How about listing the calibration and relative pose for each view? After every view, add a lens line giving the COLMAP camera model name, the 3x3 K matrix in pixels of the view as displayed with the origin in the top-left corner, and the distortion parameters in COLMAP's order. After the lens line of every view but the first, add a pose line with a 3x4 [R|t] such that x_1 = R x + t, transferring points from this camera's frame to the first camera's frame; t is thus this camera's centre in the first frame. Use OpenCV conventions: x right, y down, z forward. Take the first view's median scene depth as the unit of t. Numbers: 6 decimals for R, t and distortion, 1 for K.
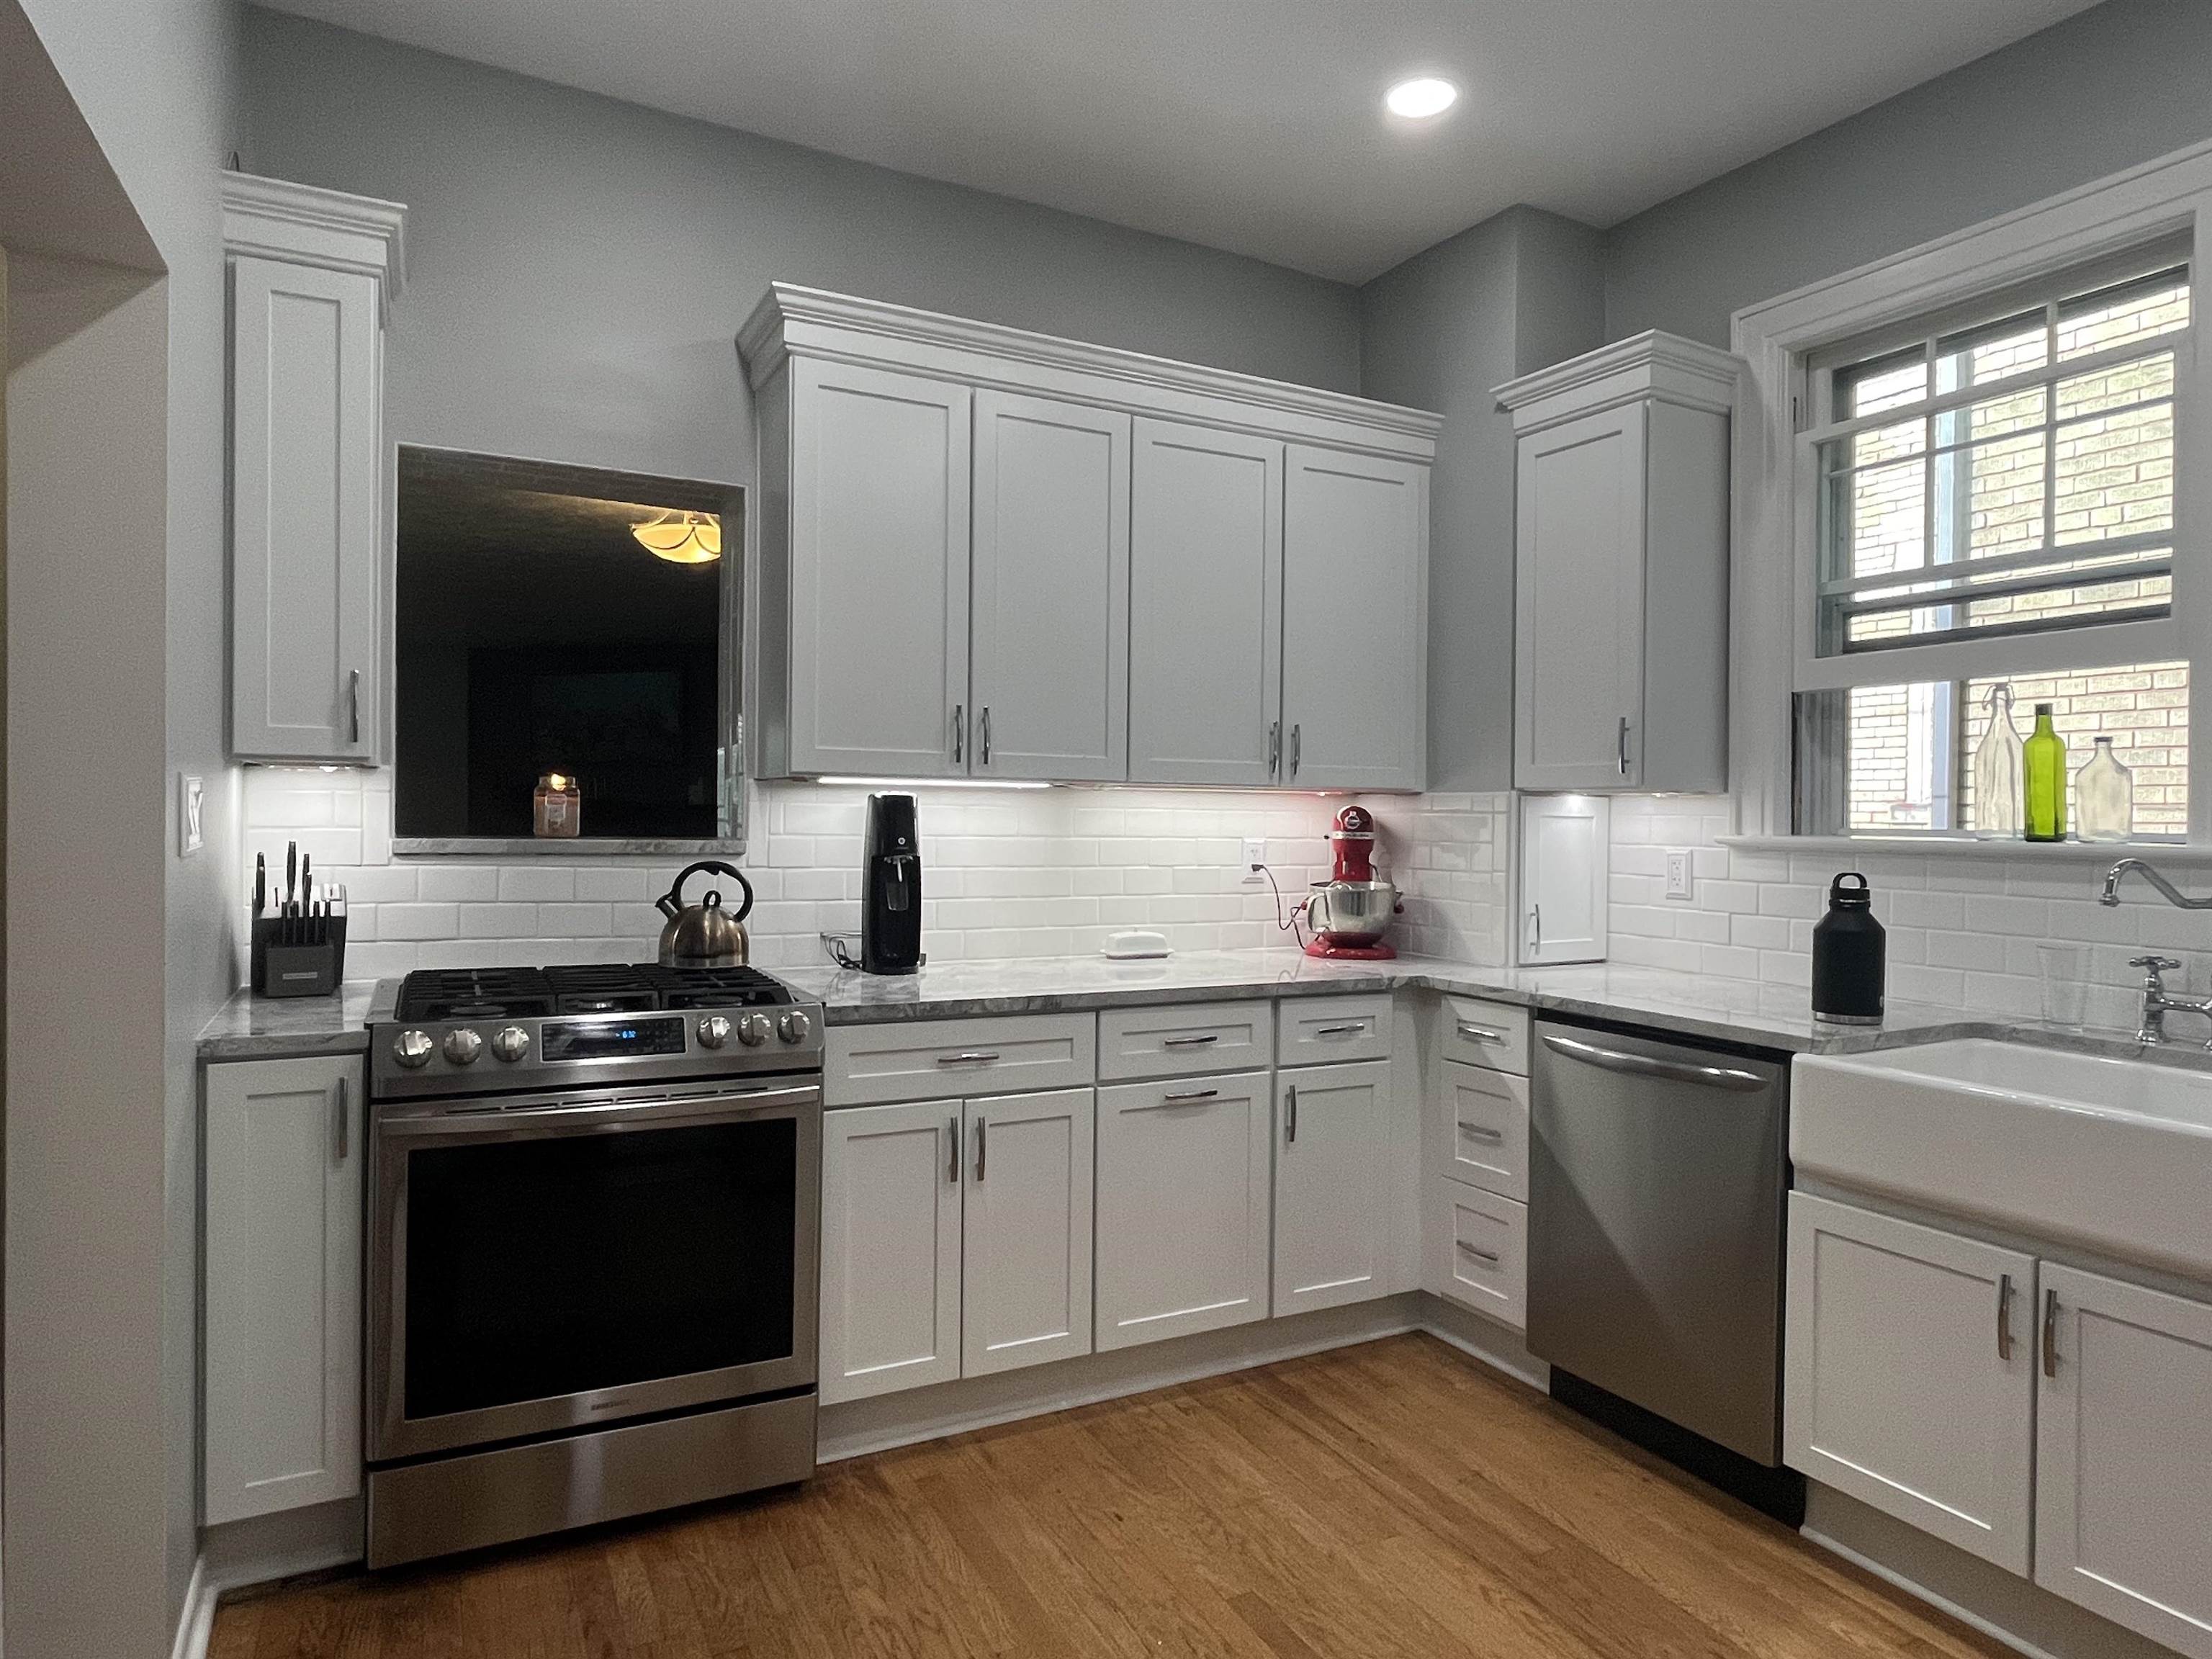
lens RADIAL K [[1304.4, 0, 1085.4], [0, 1304.4, 821.6], [0, 0, 1]] dist [-0.014819, -0.001204]
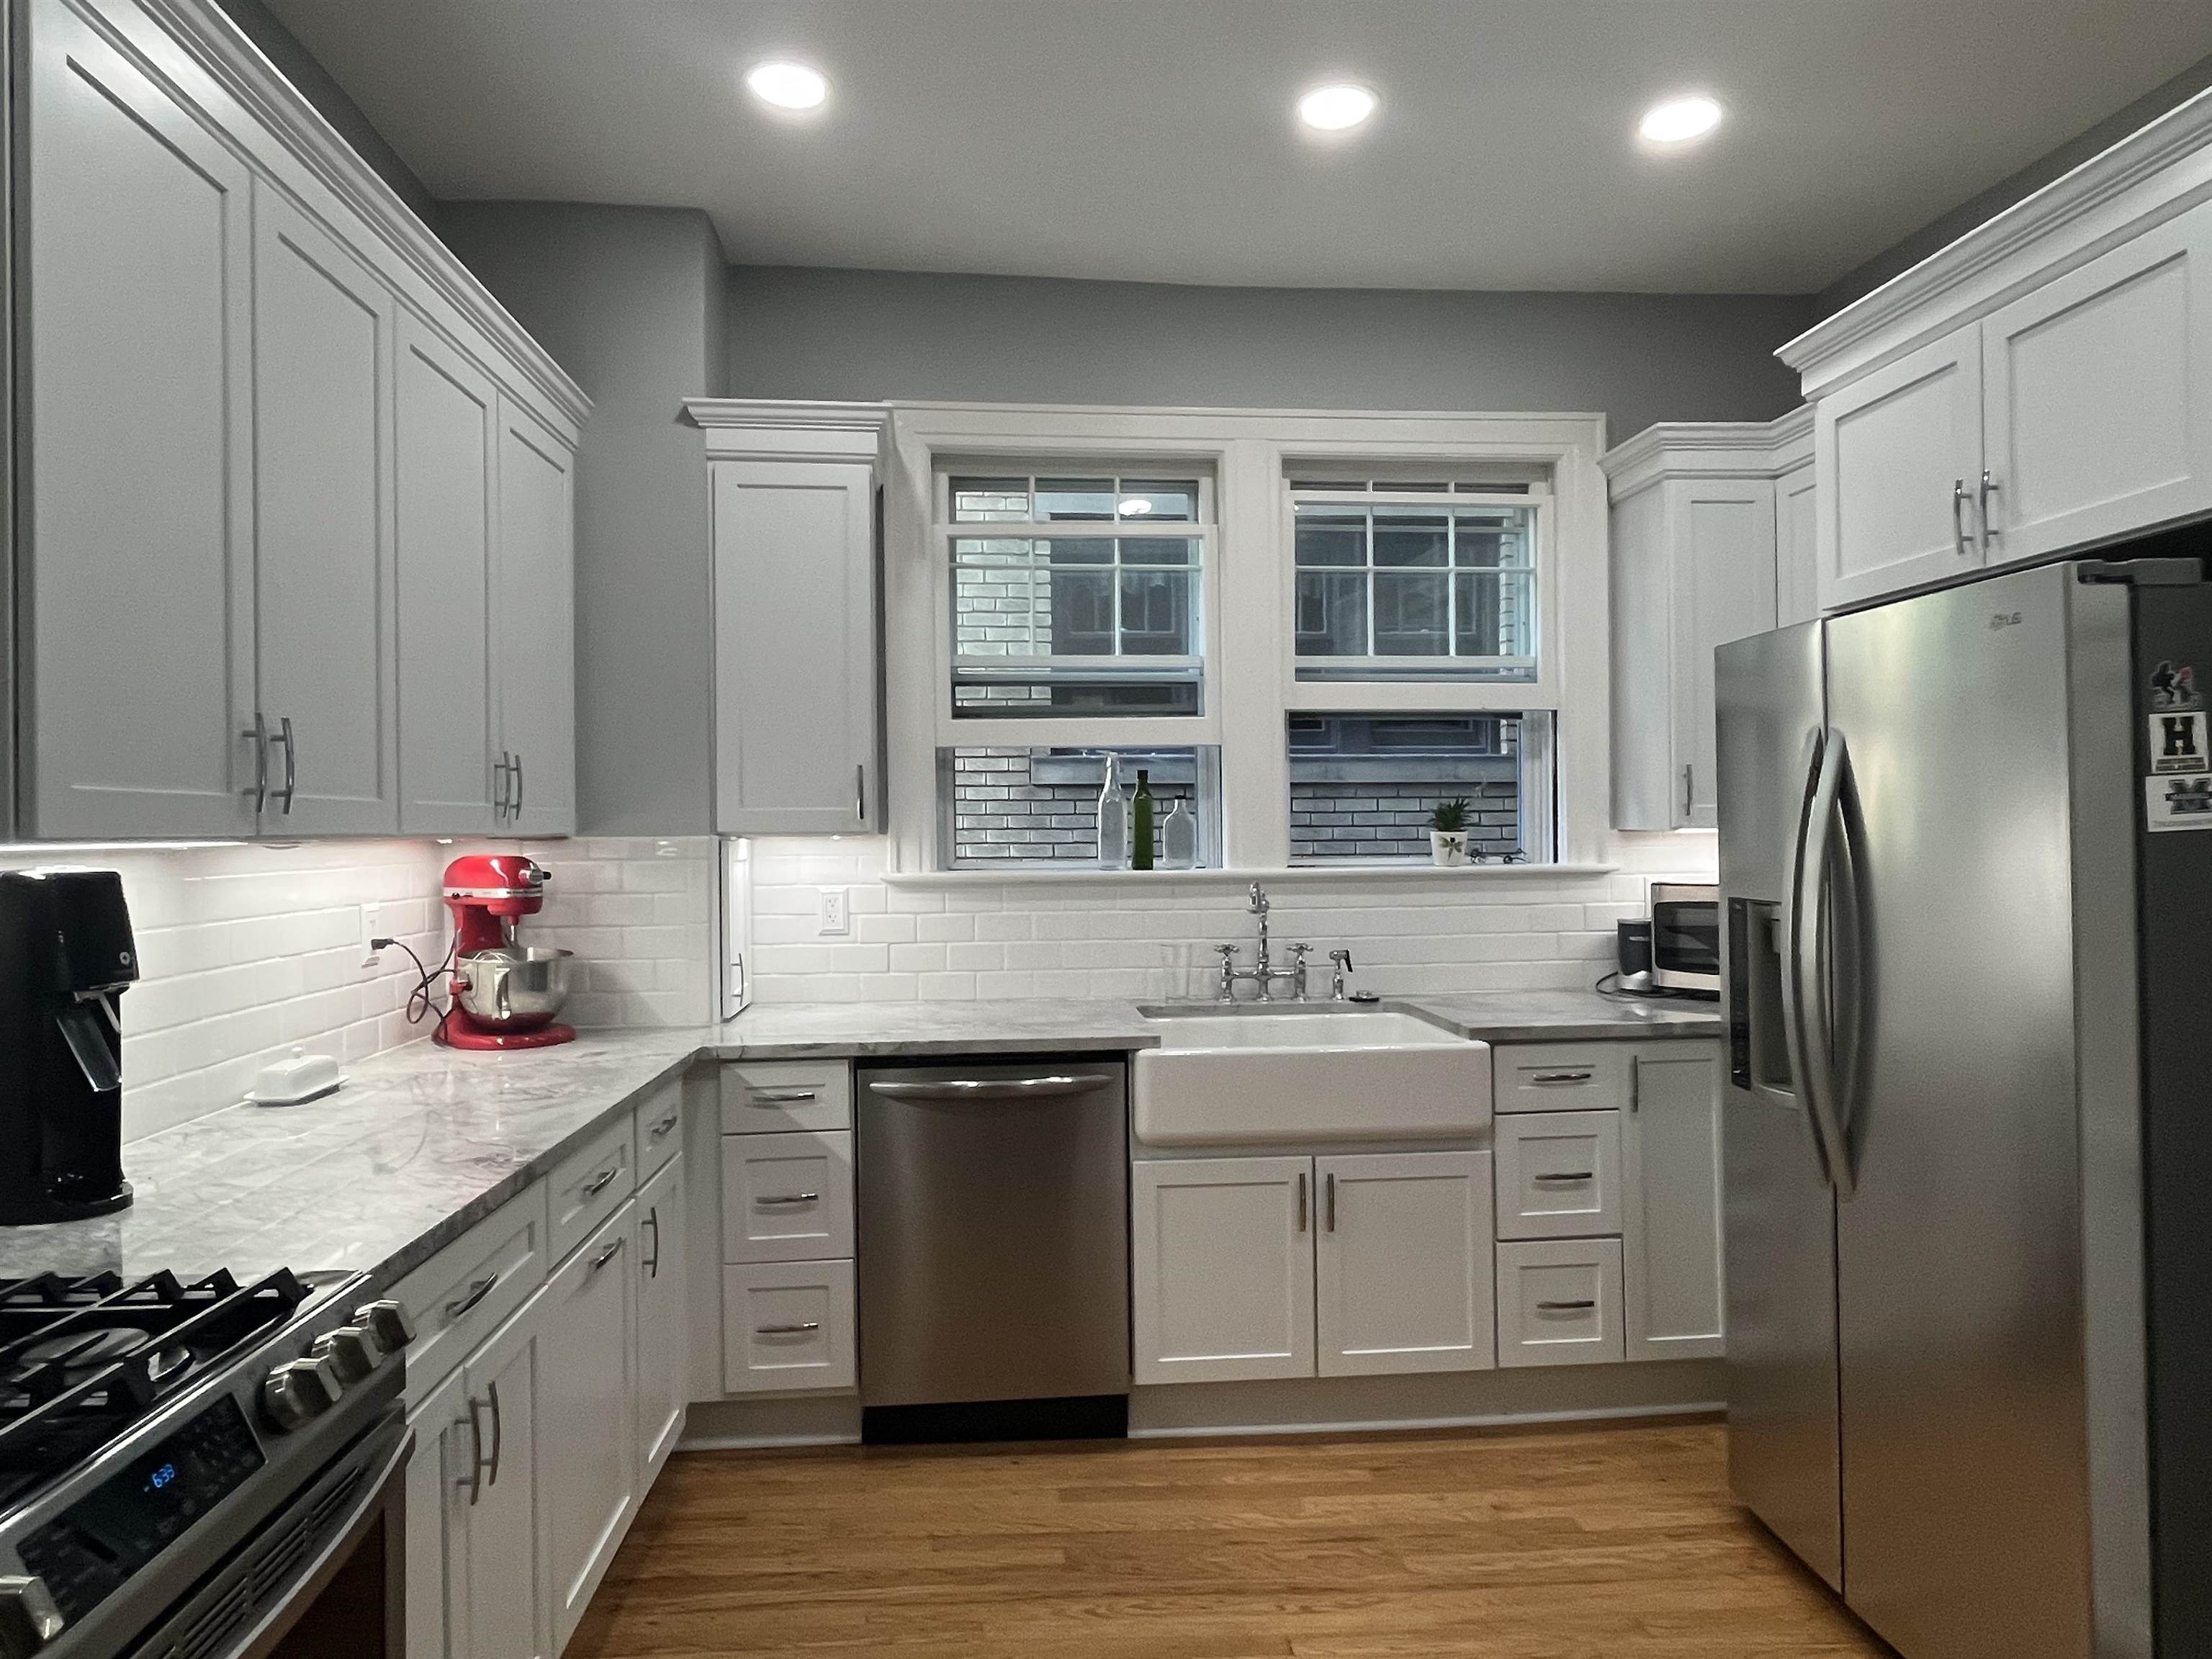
lens RADIAL K [[1304.4, 0, 1100.9], [0, 1304.4, 817.9], [0, 0, 1]] dist [-0.014819, -0.001204]
pose [[0.381102, -0.008301, 0.924496, -0.490105], [0.018325, 0.999831, 0.001423, -0.036868], [-0.924351, 0.016399, 0.381190, 0.438812]]
